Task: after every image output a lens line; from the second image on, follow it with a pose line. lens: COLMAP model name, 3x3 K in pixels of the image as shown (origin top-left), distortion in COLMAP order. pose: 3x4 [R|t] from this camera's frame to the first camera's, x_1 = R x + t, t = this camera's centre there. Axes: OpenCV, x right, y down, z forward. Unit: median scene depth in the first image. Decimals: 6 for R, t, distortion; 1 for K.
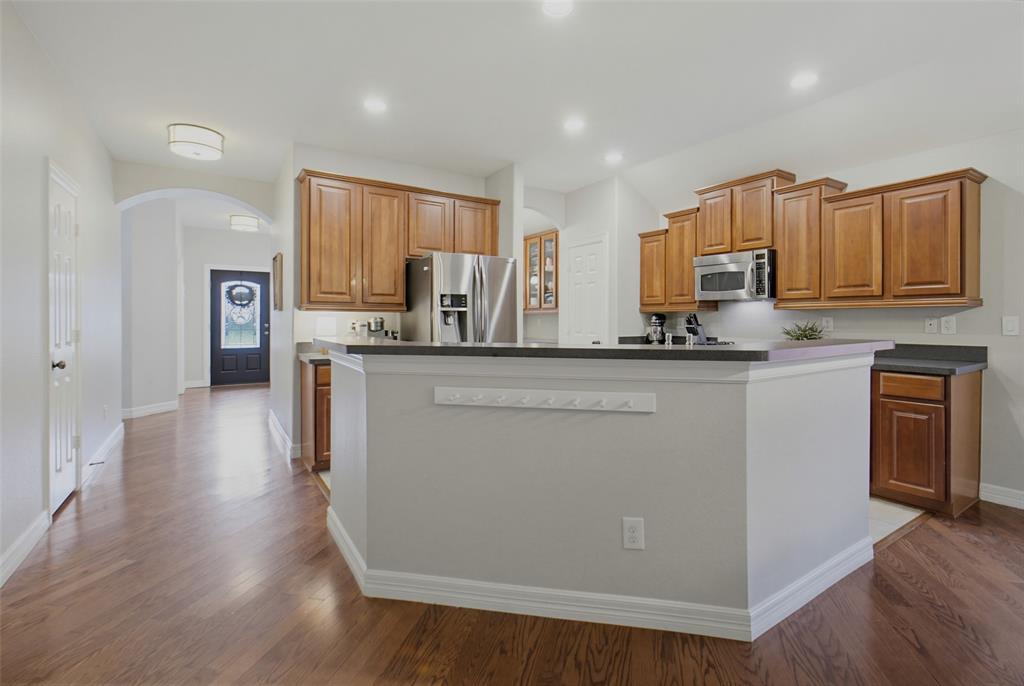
lens RADIAL K [[468.1, 0, 533.6], [0, 468.1, 324.4], [0, 0, 1]] dist [-0.001289, -0.000104]
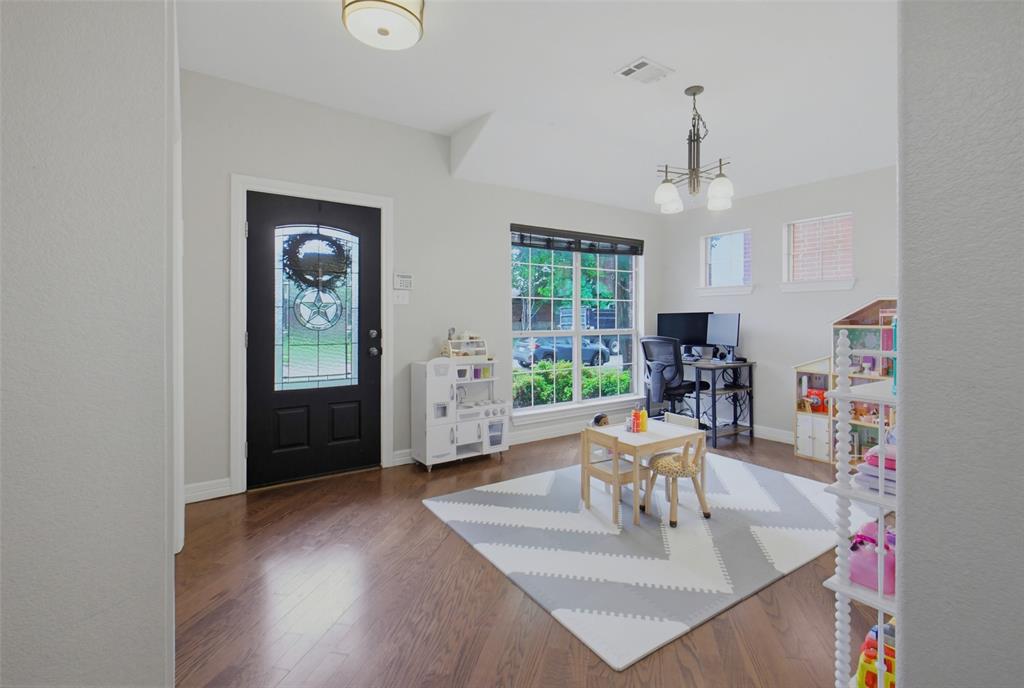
lens RADIAL K [[441.7, 0, 509.6], [0, 441.7, 320.1], [0, 0, 1]] dist [0.000873, 0.000034]
pose [[0.999915, -0.000231, 0.013024, -0.759024], [0.000265, 0.999997, -0.002625, -0.014075], [-0.013023, 0.002628, 0.999912, 1.002051]]
